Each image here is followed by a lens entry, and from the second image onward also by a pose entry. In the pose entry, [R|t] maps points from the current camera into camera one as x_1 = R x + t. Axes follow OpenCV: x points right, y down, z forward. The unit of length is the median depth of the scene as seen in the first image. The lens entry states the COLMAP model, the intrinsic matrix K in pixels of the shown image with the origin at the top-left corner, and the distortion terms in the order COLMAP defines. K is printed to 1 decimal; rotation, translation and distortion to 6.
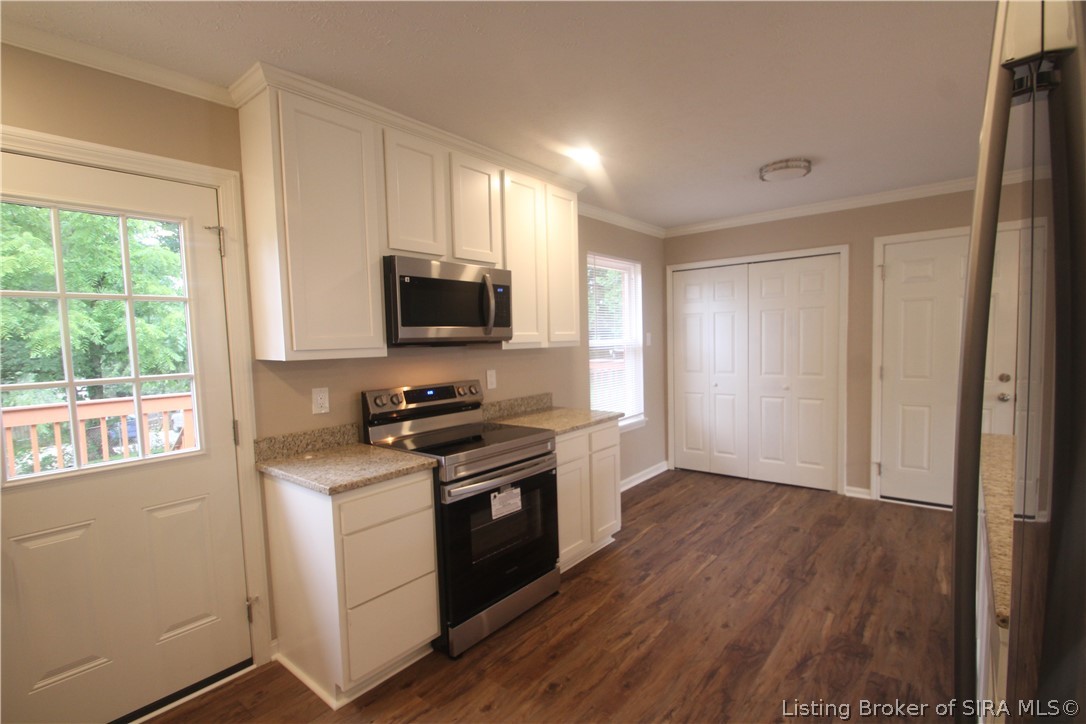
lens RADIAL K [[504.5, 0, 559.5], [0, 504.5, 372.0], [0, 0, 1]] dist [0.010171, -0.013097]
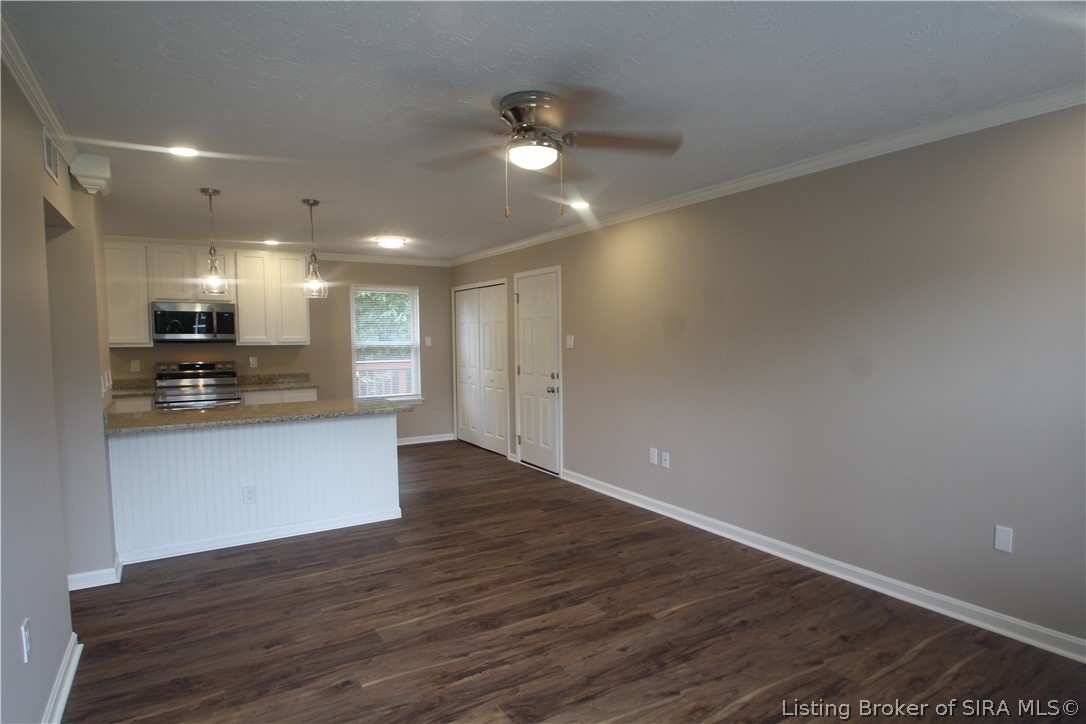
lens RADIAL K [[594.5, 0, 562.0], [0, 594.5, 375.4], [0, 0, 1]] dist [-0.002669, -0.011451]
pose [[0.945011, 0.045410, -0.323871, 1.890023], [-0.044407, 0.998958, 0.010490, -0.010981], [0.324010, 0.004469, 0.946043, -0.748994]]
